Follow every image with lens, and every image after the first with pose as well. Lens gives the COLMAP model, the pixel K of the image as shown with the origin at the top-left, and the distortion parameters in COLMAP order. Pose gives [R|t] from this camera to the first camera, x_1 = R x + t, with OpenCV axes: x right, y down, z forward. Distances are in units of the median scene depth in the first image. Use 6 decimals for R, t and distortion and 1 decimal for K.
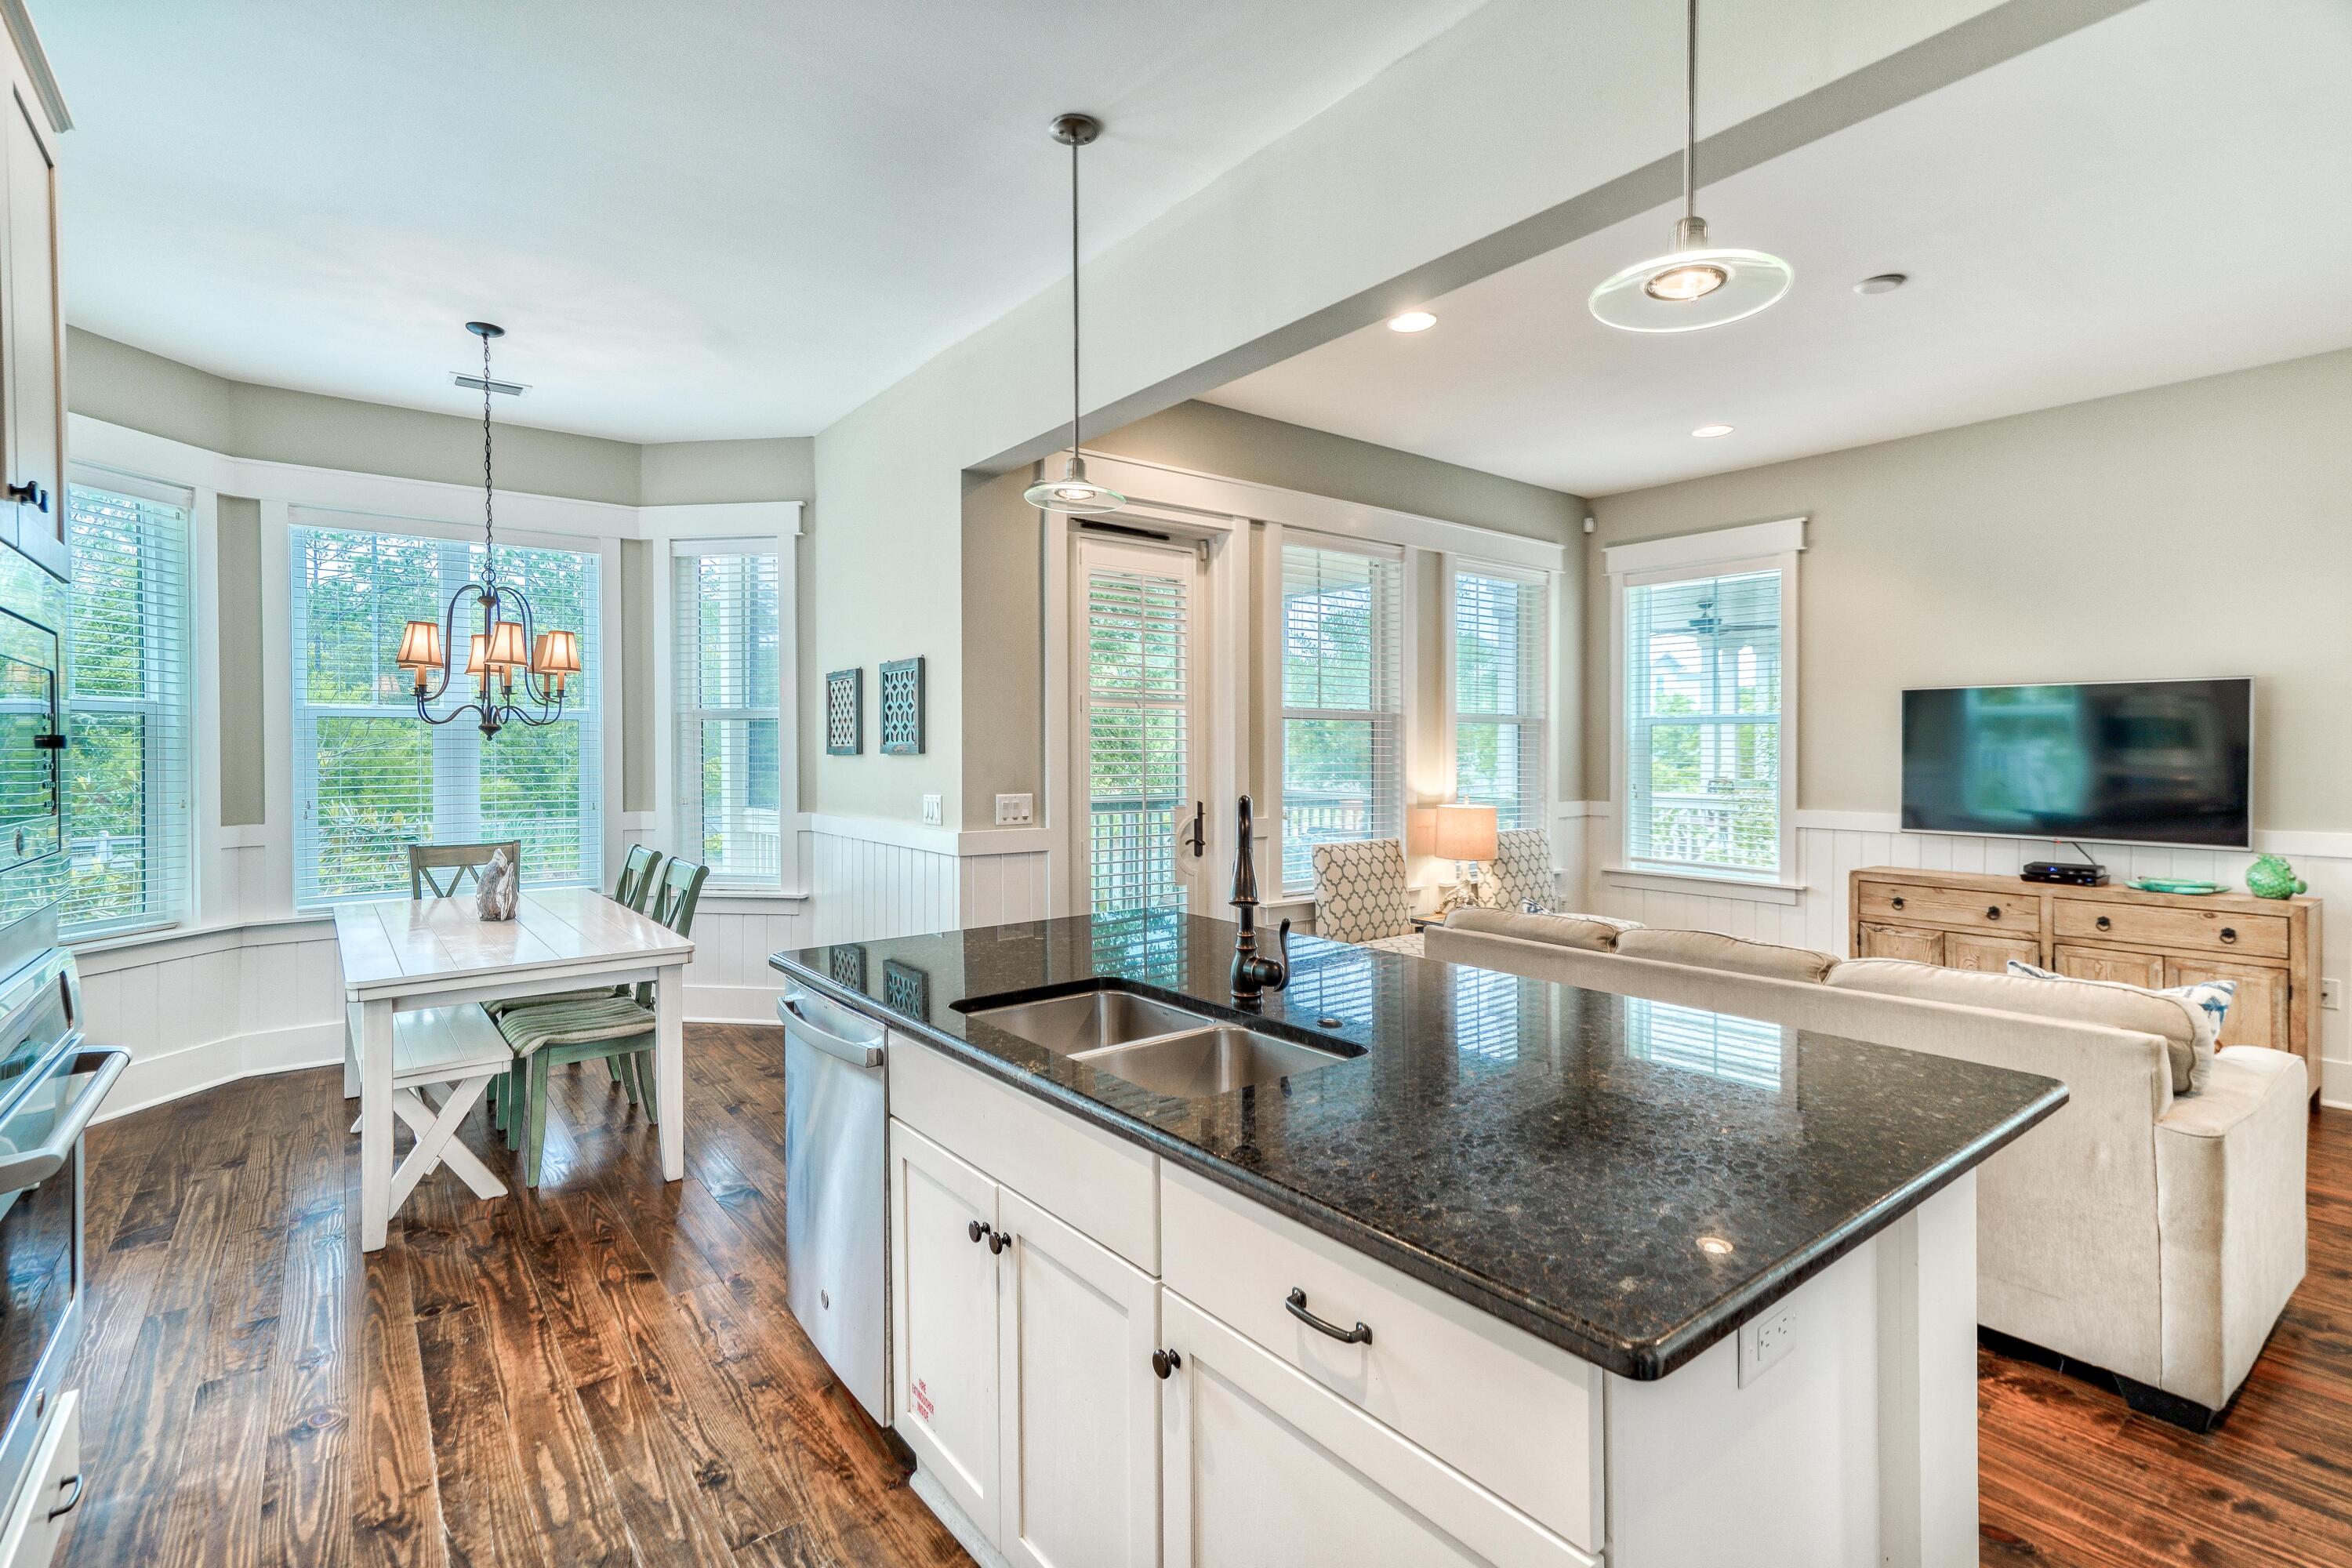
lens RADIAL K [[1109.0, 0, 1162.2], [0, 1109.0, 750.9], [0, 0, 1]] dist [0.002251, 0.000593]
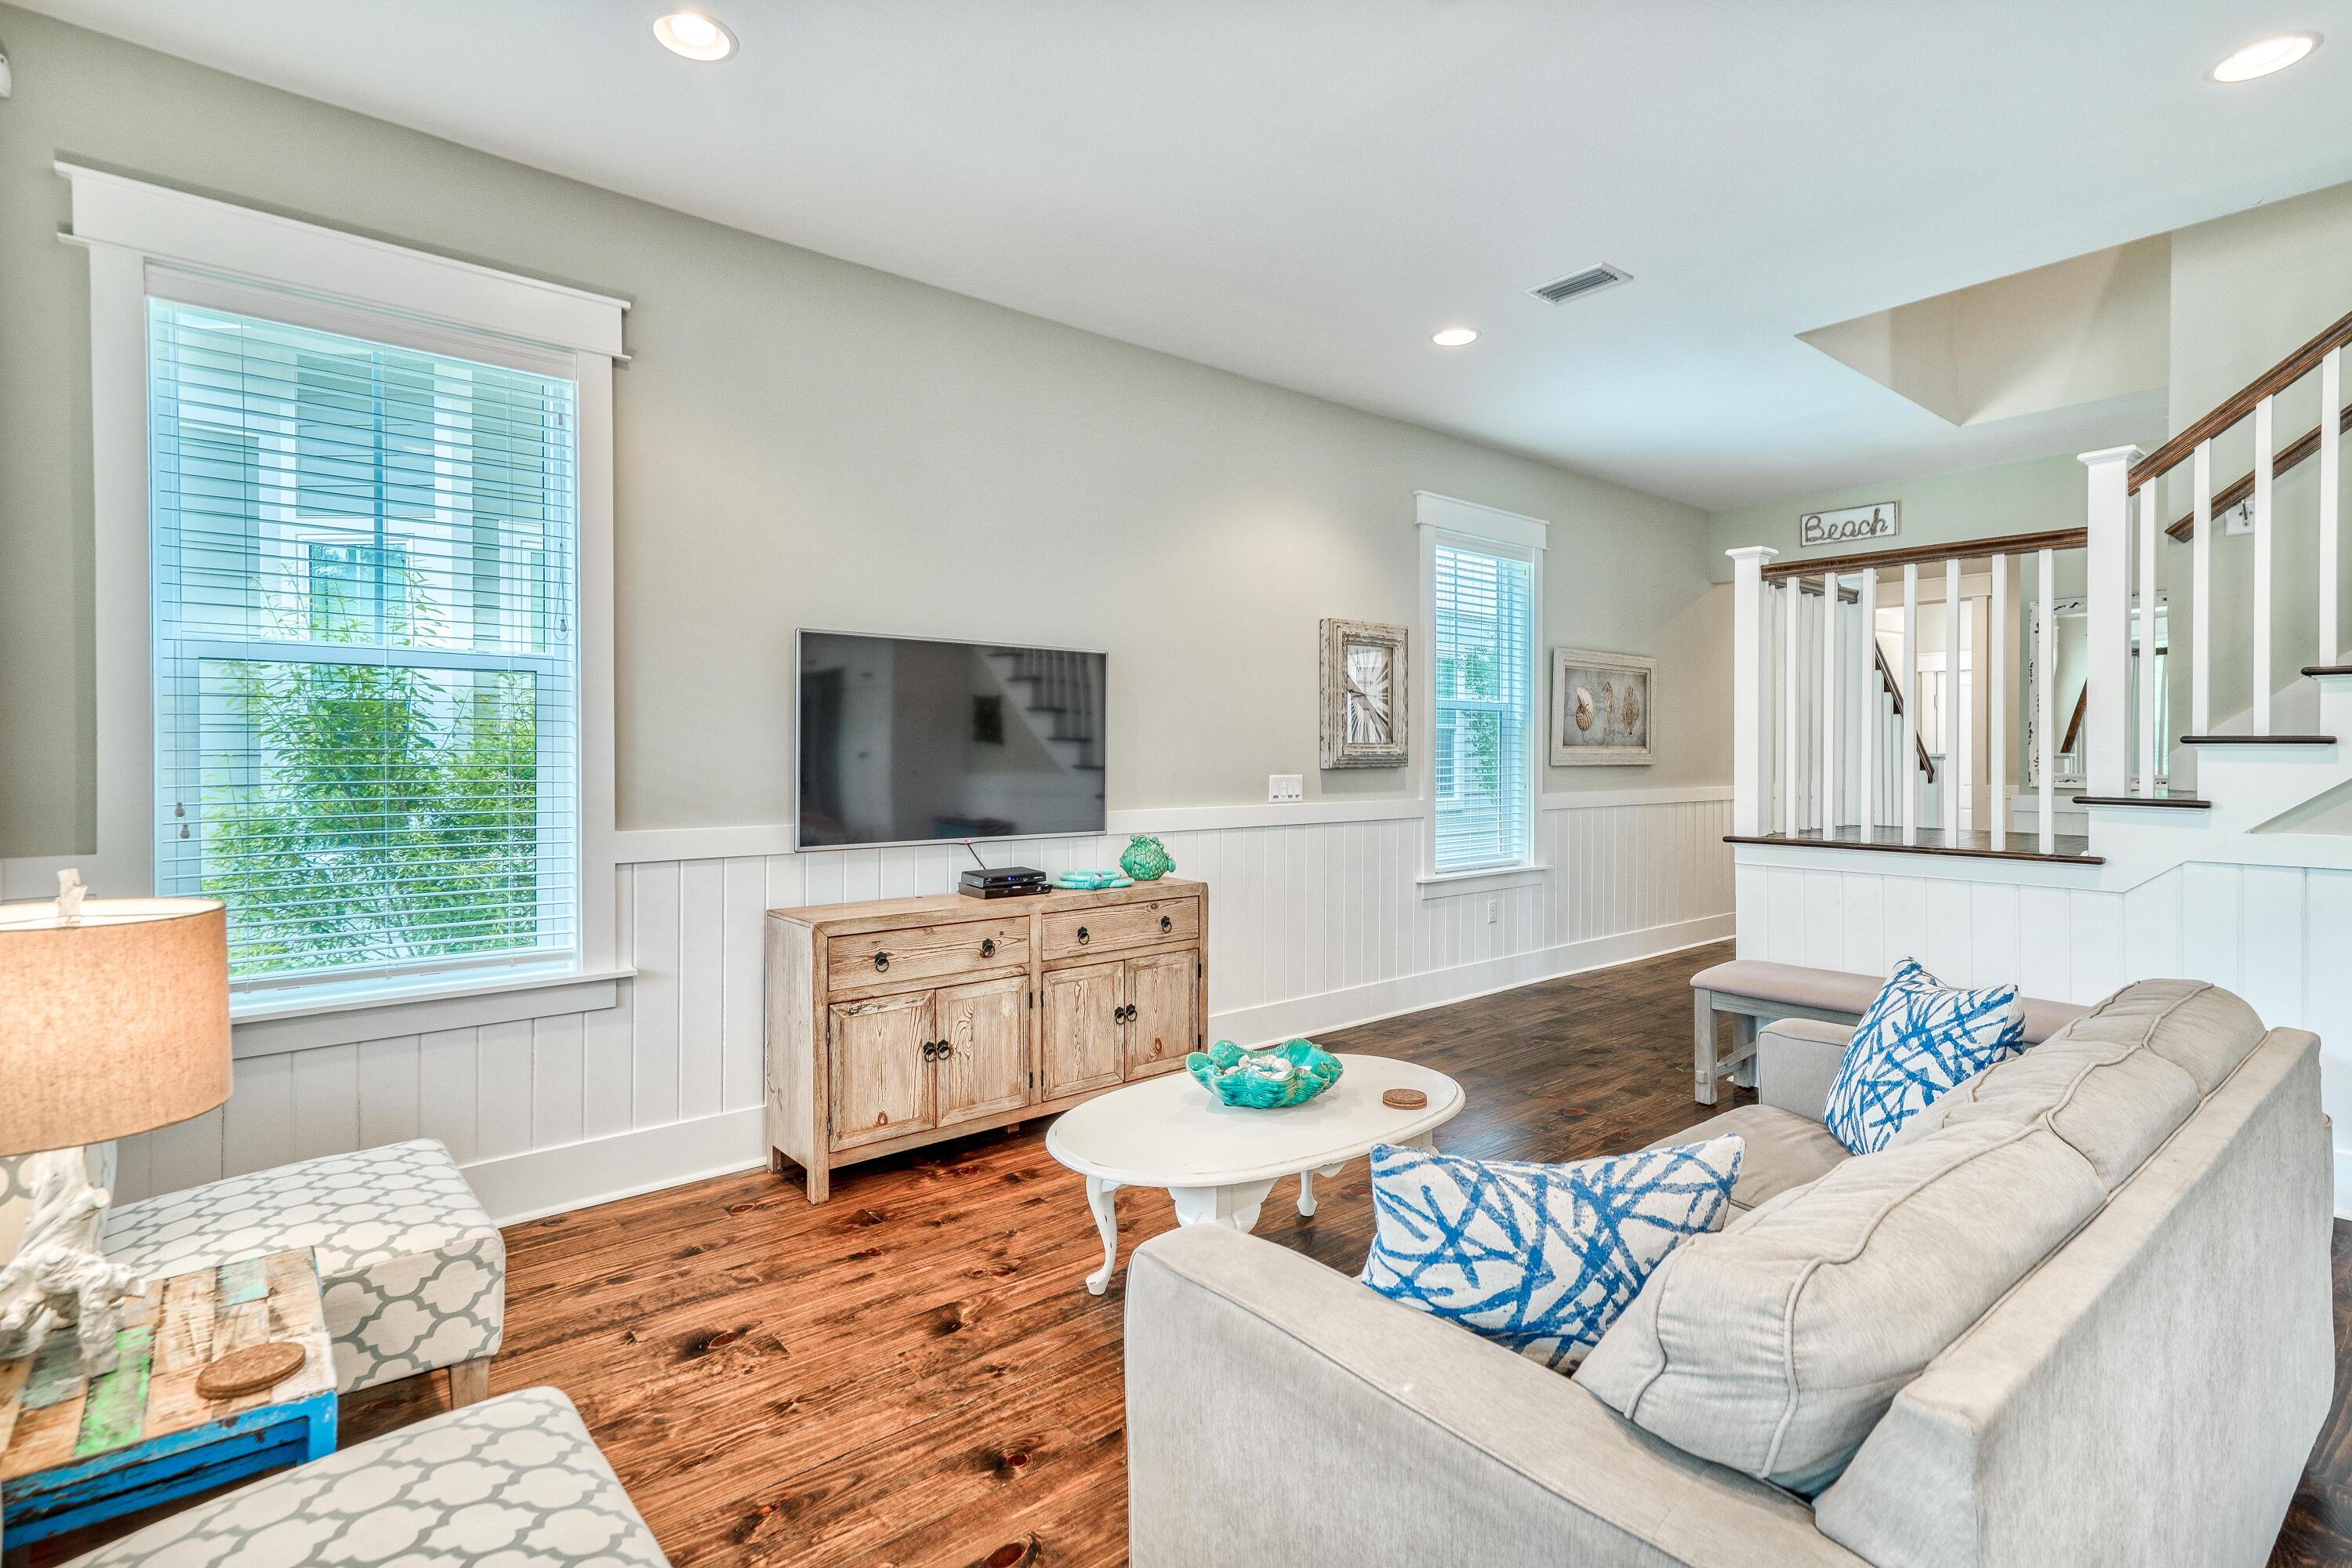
lens RADIAL K [[1151.5, 0, 1181.5], [0, 1151.5, 736.8], [0, 0, 1]] dist [0.002338, 0.001713]
pose [[-0.050920, 0.009155, 0.998661, -0.013643], [0.002484, 0.999956, -0.009040, 0.014616], [-0.998700, 0.002020, -0.050940, 0.921271]]
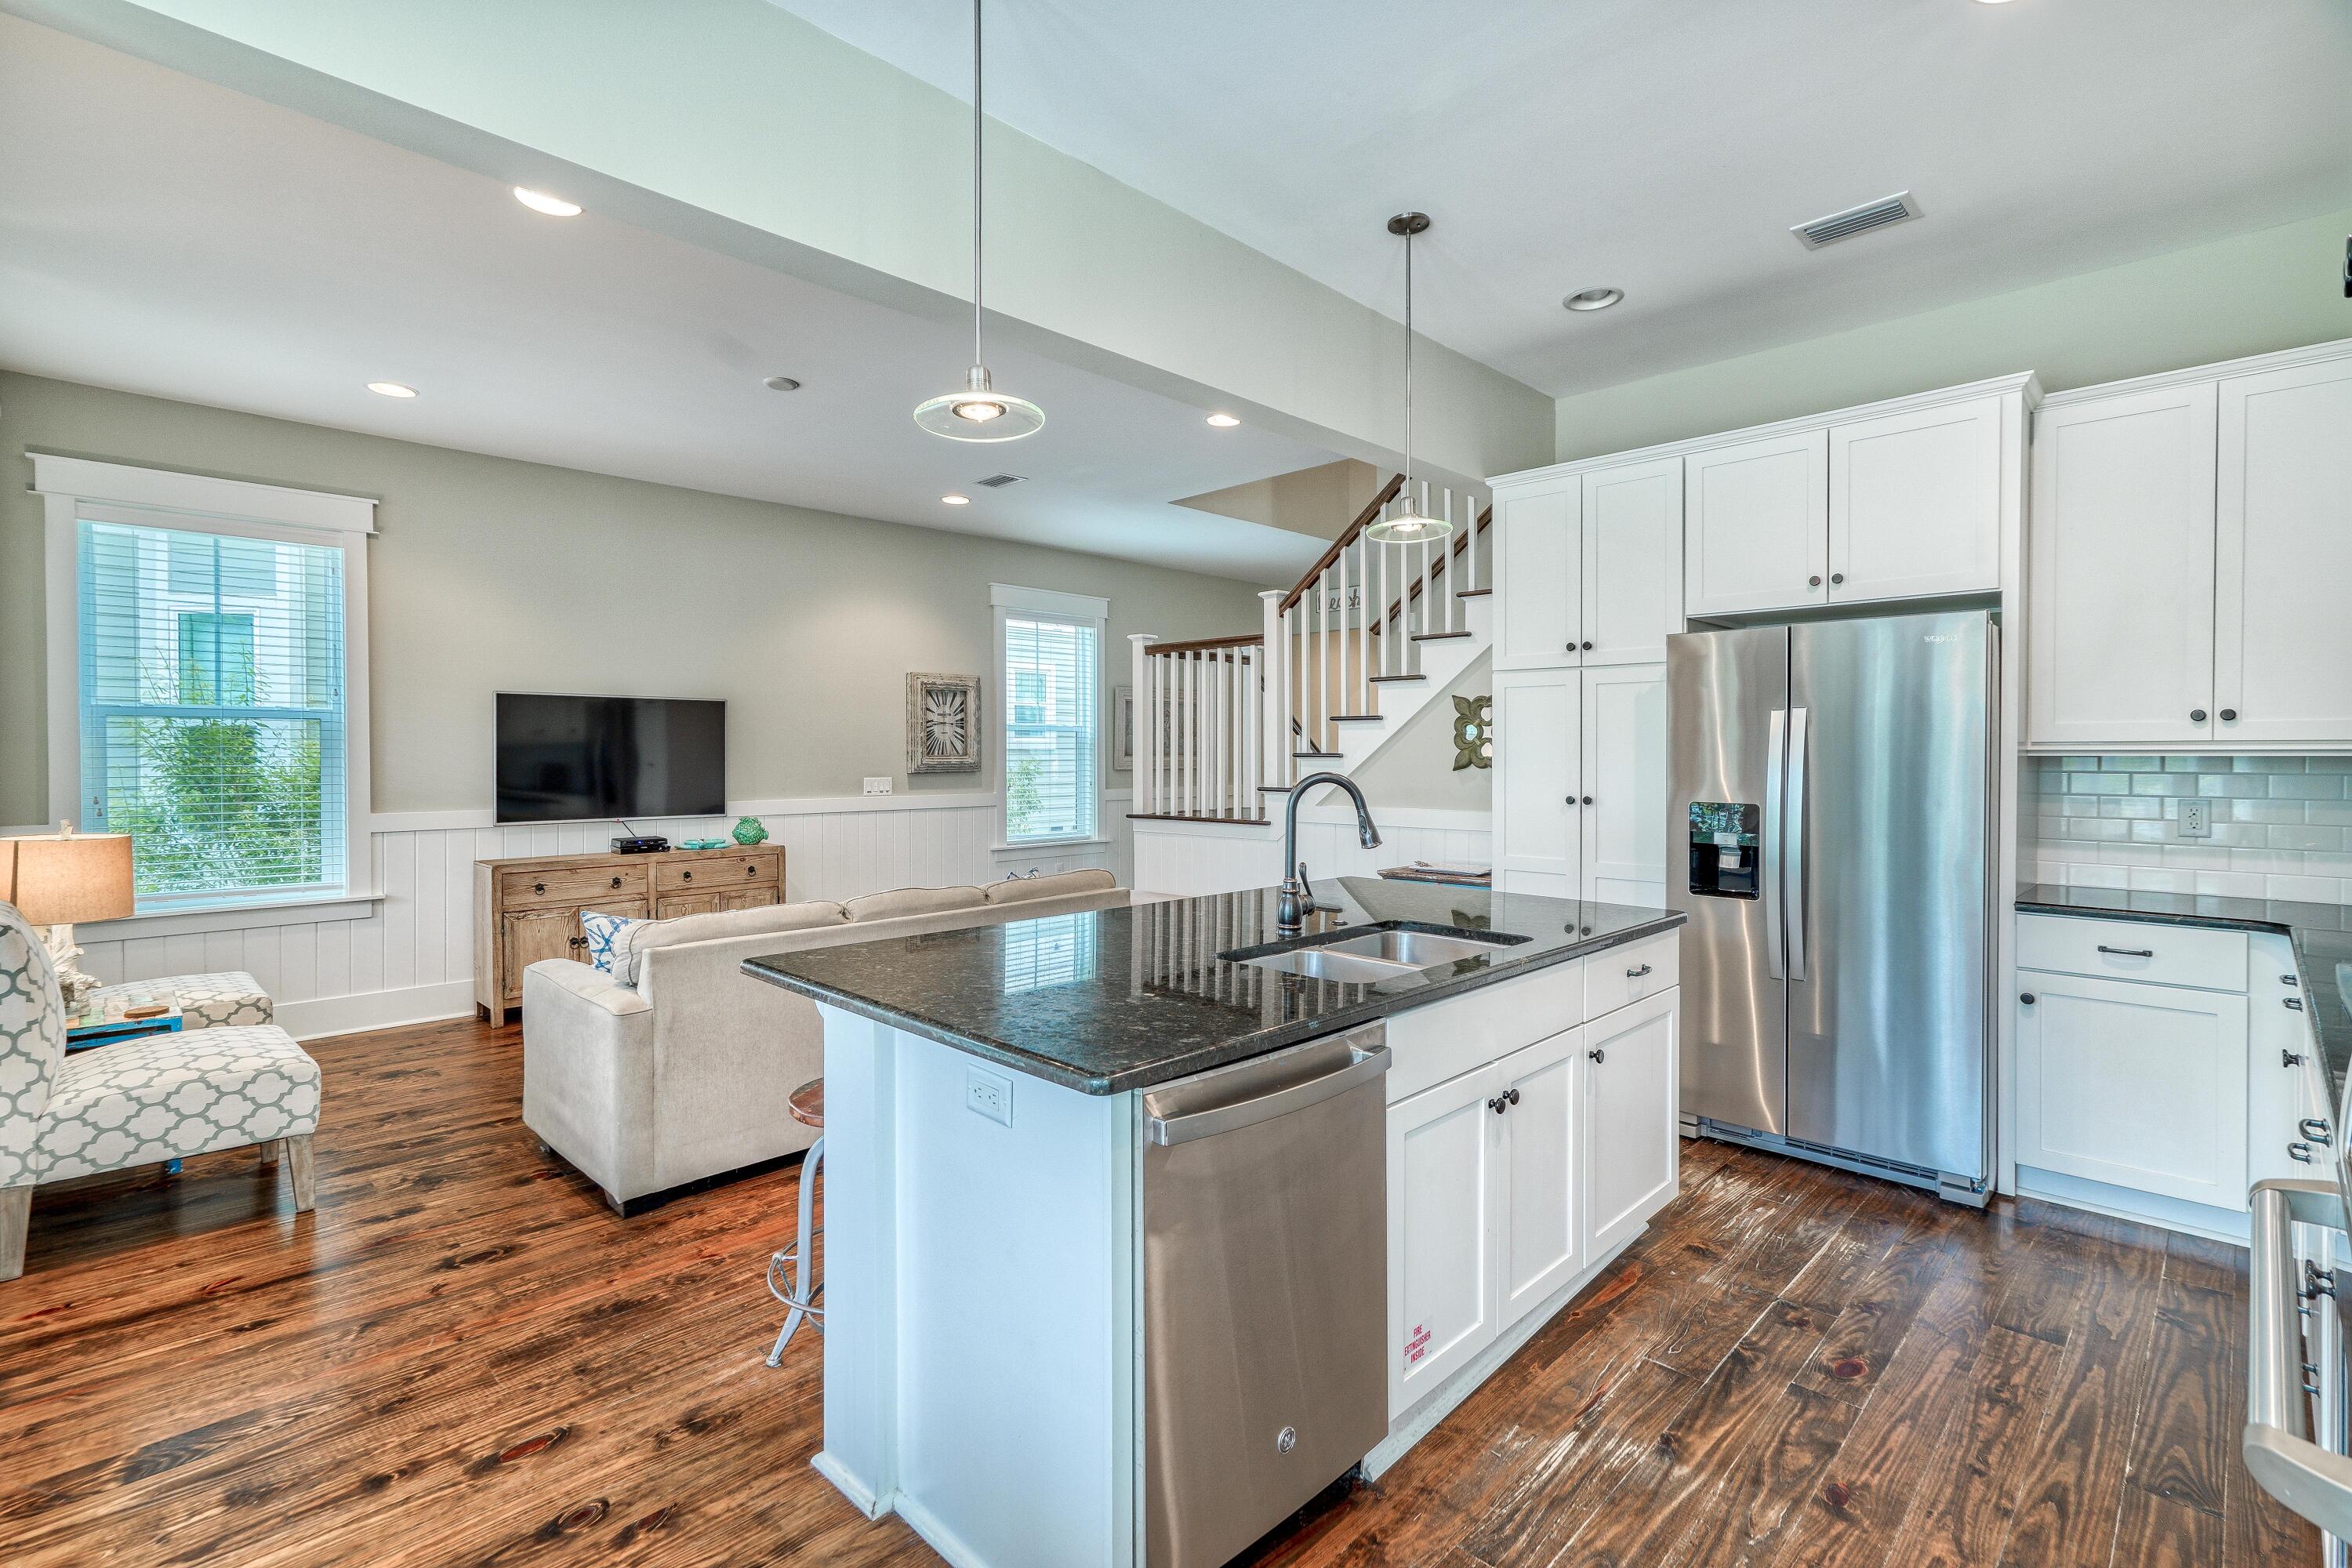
lens RADIAL K [[1076.3, 0, 1169.8], [0, 1076.3, 747.5], [0, 0, 1]] dist [-0.011845, 0.005625]
pose [[-0.143984, 0.004198, 0.989571, -0.501645], [0.006403, 0.999974, -0.003311, 0.006331], [-0.989559, 0.005860, -0.144007, 0.576852]]
